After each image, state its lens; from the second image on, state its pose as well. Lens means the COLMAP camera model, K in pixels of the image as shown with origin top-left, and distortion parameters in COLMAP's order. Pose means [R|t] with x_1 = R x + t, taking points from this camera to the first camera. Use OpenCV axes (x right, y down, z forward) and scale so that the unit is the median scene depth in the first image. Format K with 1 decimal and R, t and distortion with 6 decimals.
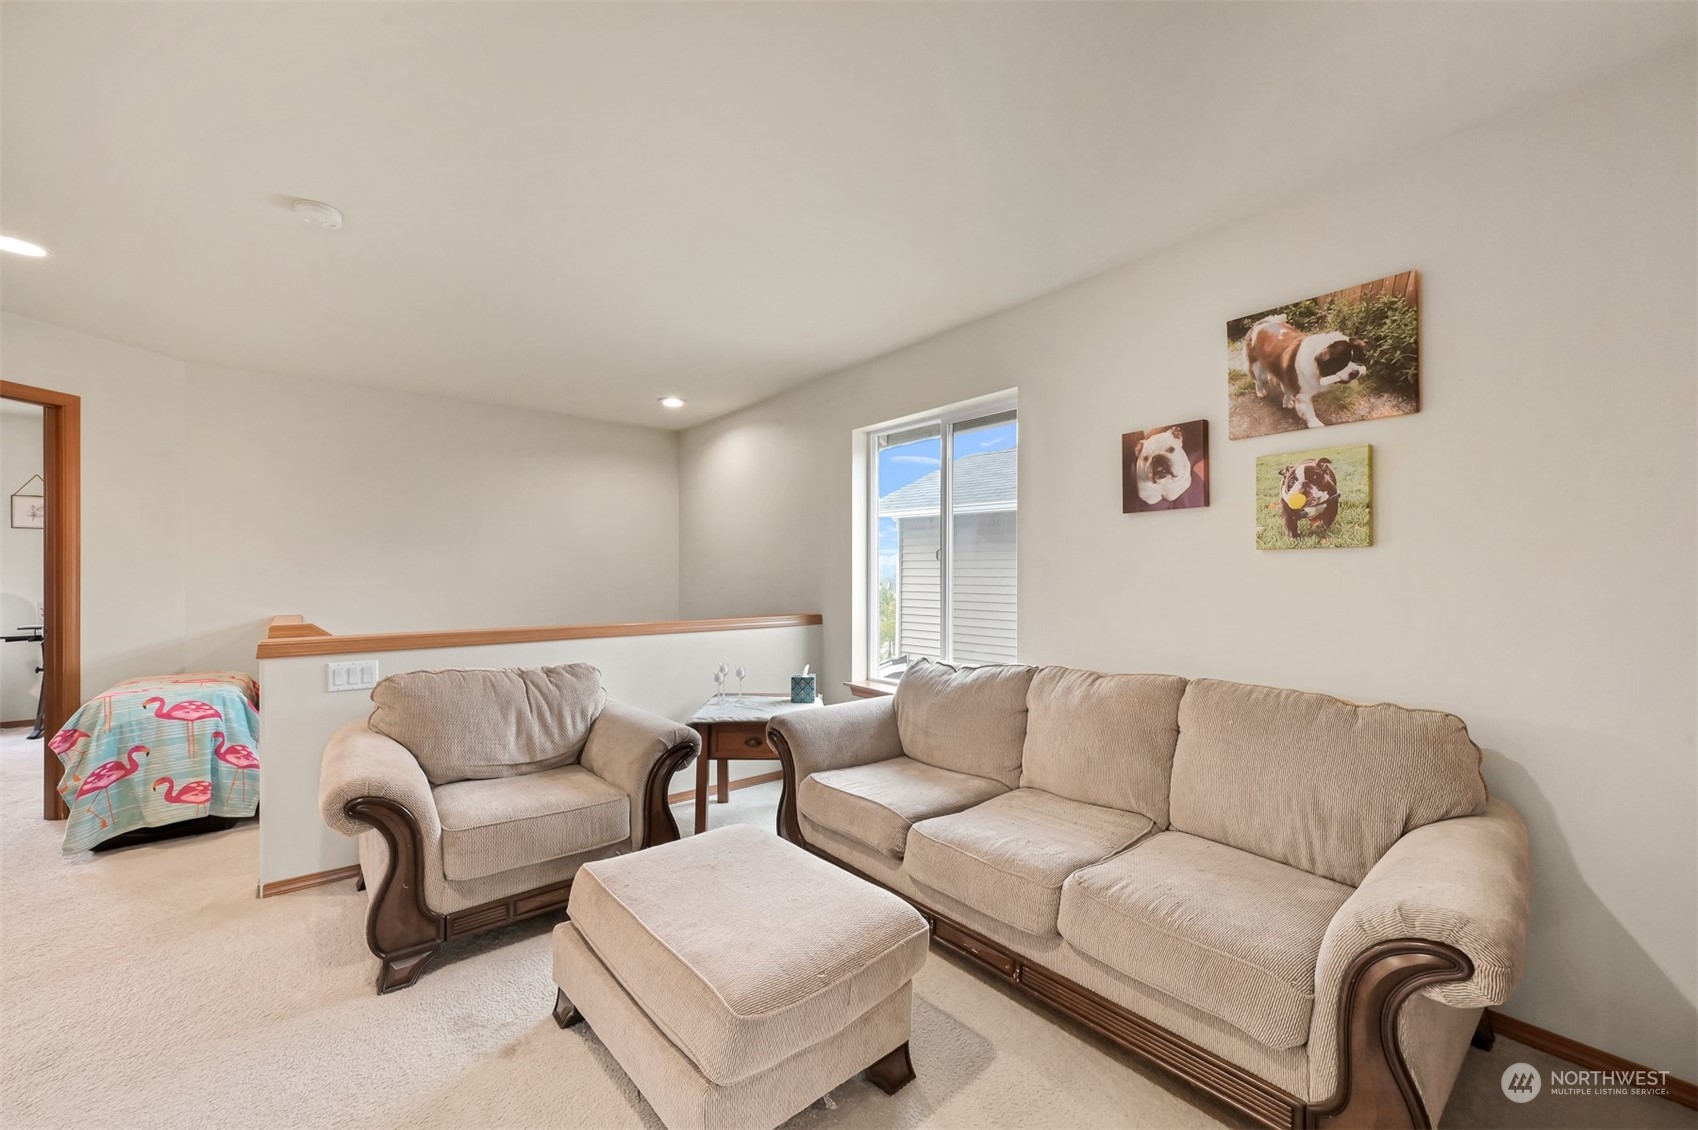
lens RADIAL K [[663.3, 0, 849.3], [0, 663.3, 575.1], [0, 0, 1]] dist [-0.010323, 0.000212]
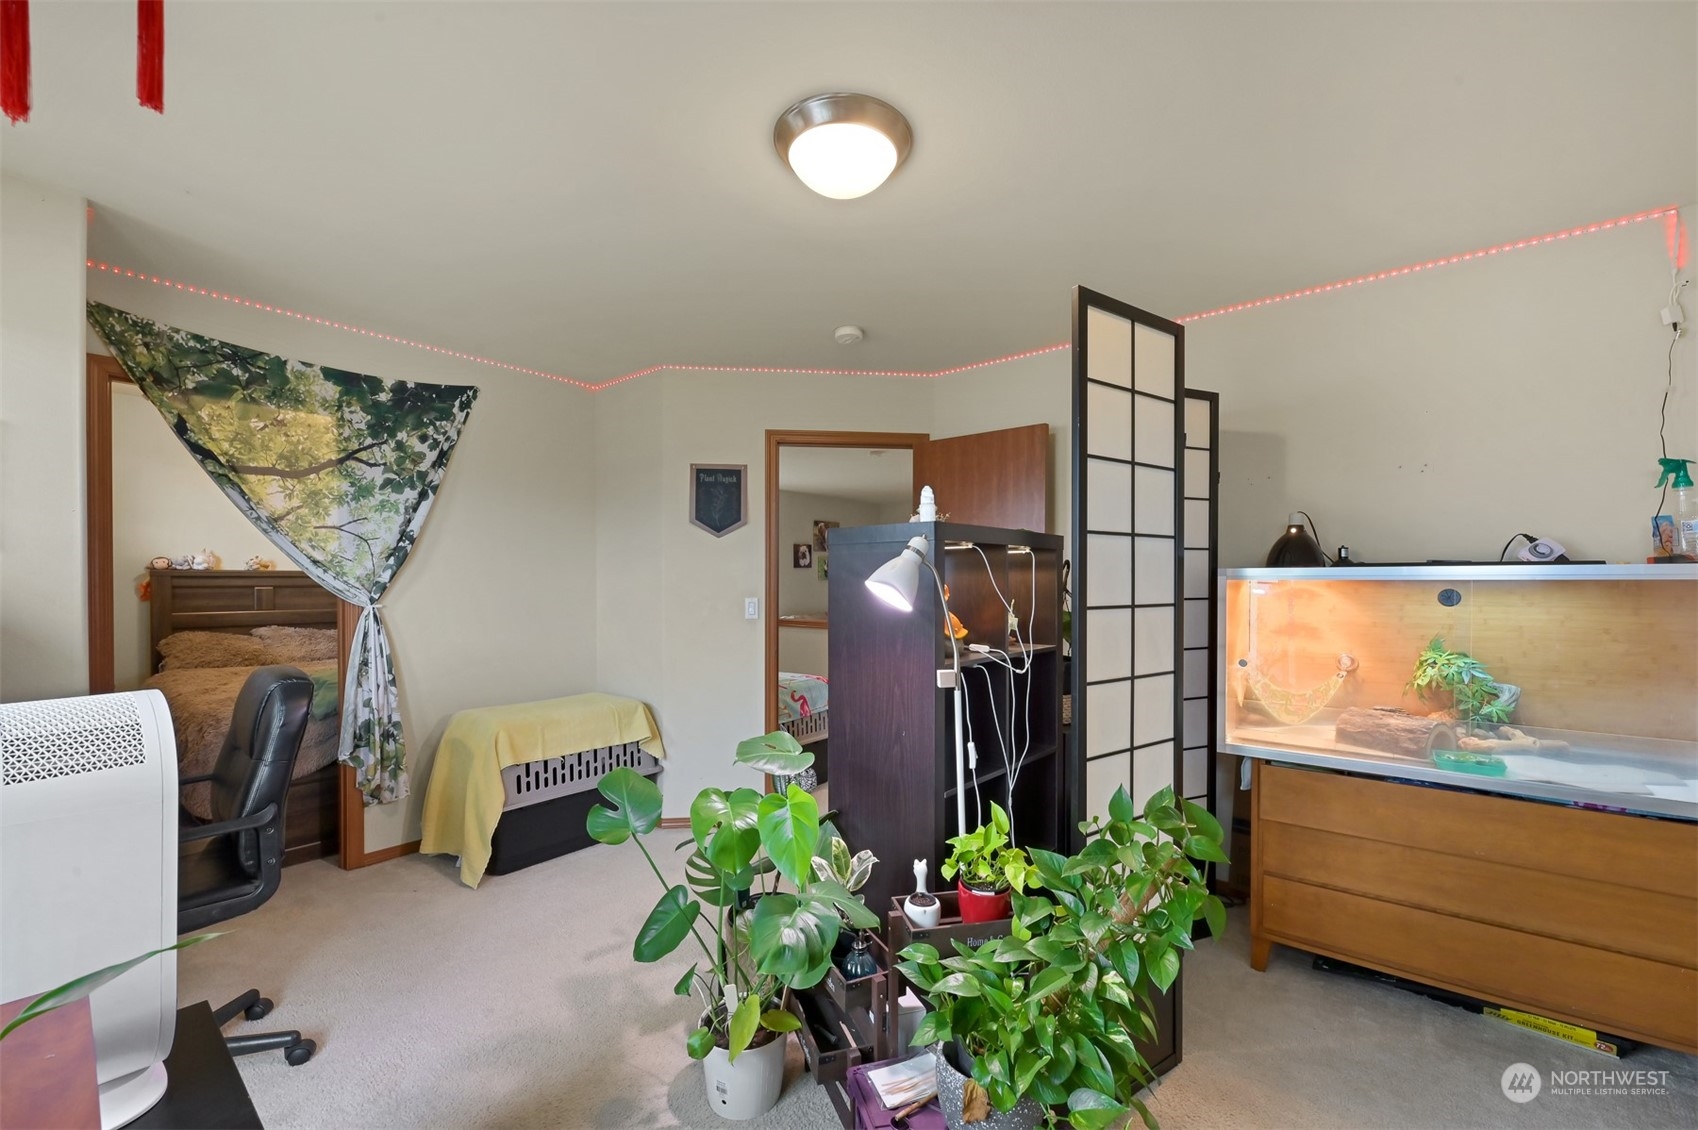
lens RADIAL K [[663.3, 0, 849.3], [0, 663.3, 575.1], [0, 0, 1]] dist [-0.010323, 0.000212]
pose [[-0.196895, -0.009433, 0.980379, -3.483368], [-0.004817, 0.999951, 0.008654, -0.104792], [-0.980413, -0.003018, -0.196931, 1.667267]]
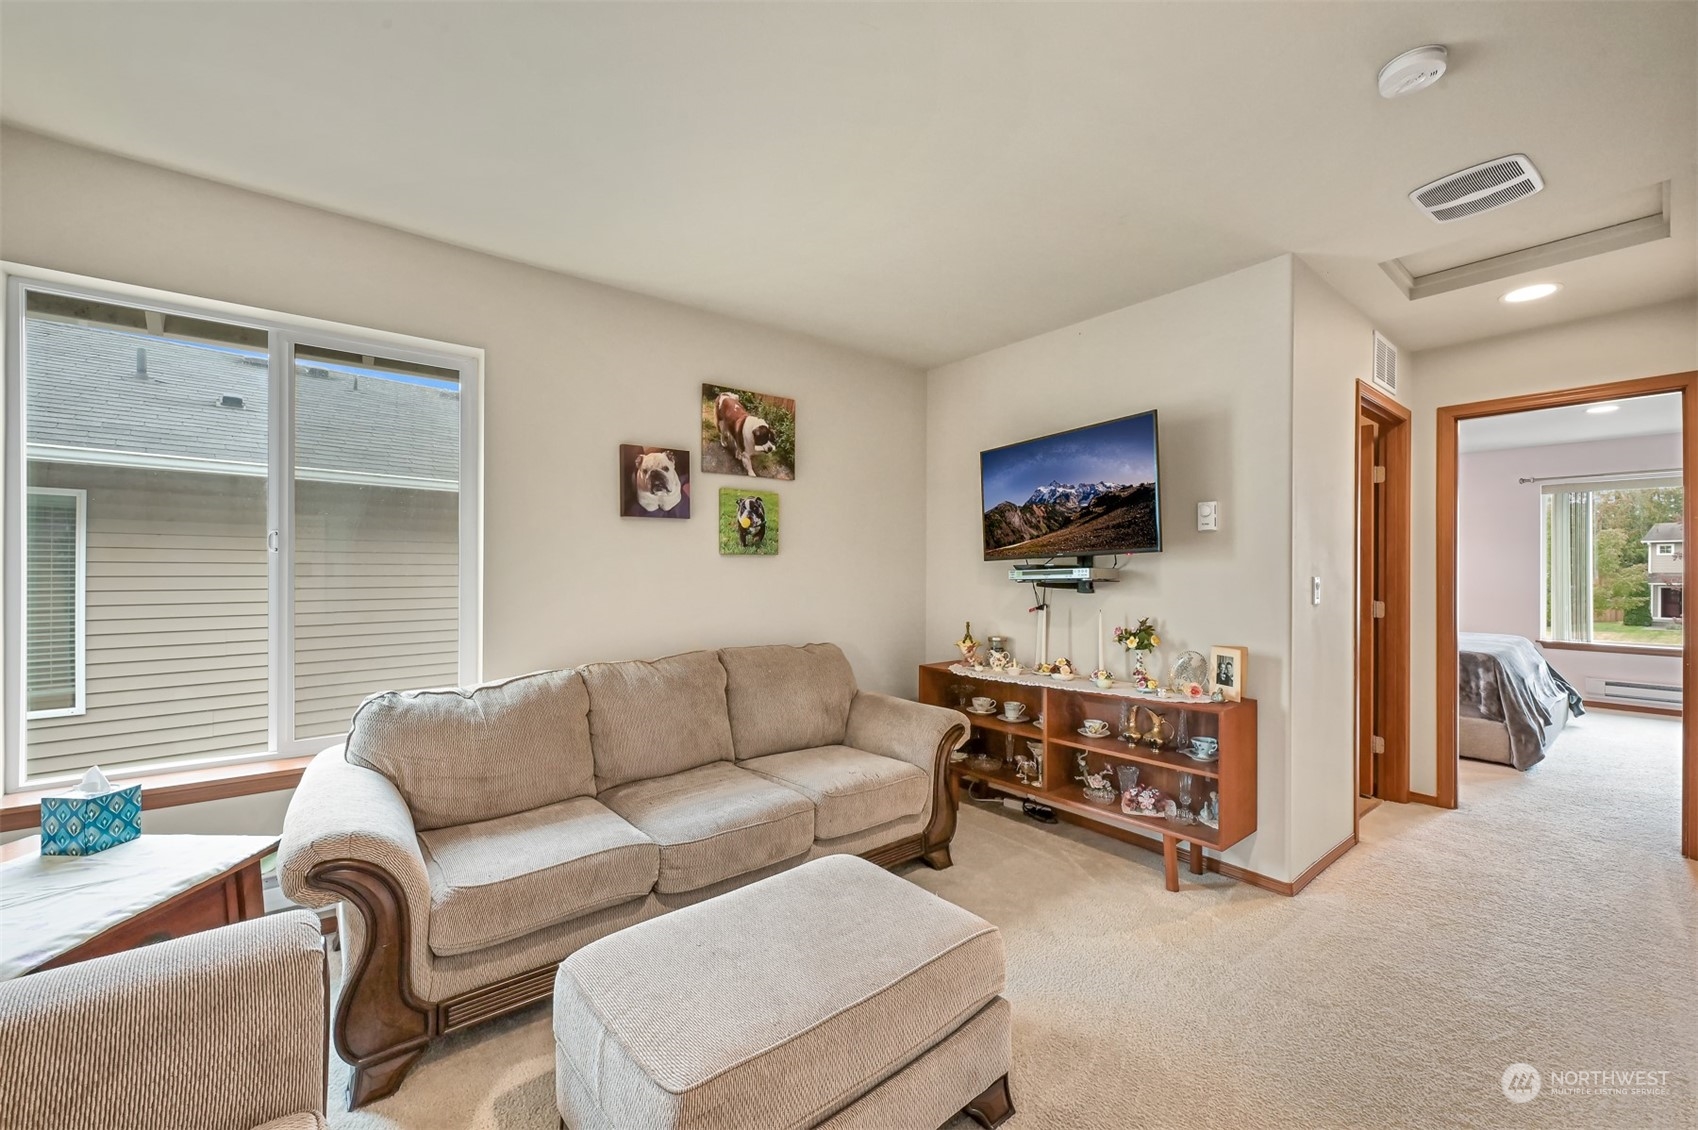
lens RADIAL K [[663.3, 0, 849.3], [0, 663.3, 575.1], [0, 0, 1]] dist [-0.010323, 0.000212]
pose [[0.006325, -0.001344, 0.999979, -0.821788], [0.005966, 0.999981, 0.001306, 0.006845], [-0.999962, 0.005957, 0.006333, 0.742033]]
